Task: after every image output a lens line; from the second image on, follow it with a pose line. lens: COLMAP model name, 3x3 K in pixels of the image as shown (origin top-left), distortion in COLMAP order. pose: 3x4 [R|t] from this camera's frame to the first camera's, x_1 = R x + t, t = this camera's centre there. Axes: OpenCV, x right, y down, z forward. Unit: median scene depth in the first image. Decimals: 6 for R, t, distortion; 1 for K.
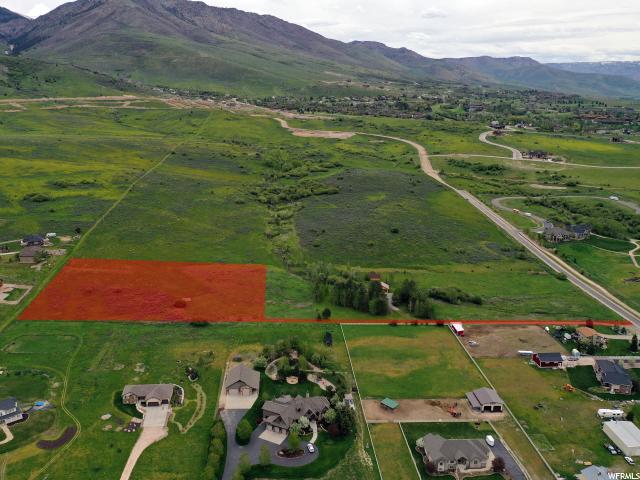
lens RADIAL K [[560.8, 0, 320.0], [0, 560.8, 240.0], [0, 0, 1]] dist [-0.008263, 0.008112]
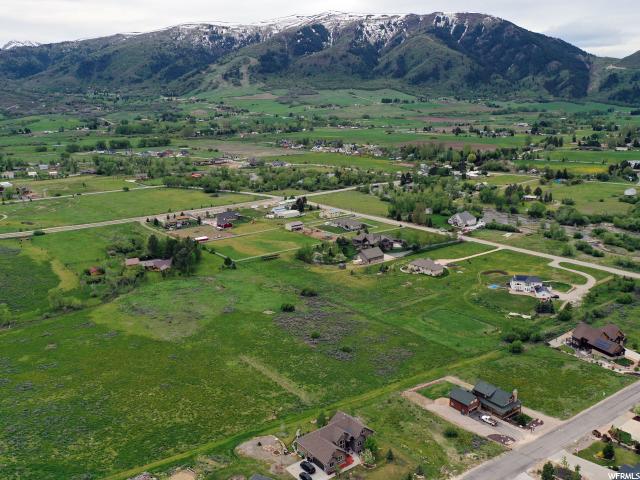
lens RADIAL K [[560.8, 0, 320.0], [0, 560.8, 240.0], [0, 0, 1]] dist [-0.008263, 0.008112]
pose [[-0.561416, -0.211193, 0.800131, -0.836714], [0.223876, 0.892070, 0.392543, -0.254225], [-0.796675, 0.399510, -0.453542, 1.215728]]
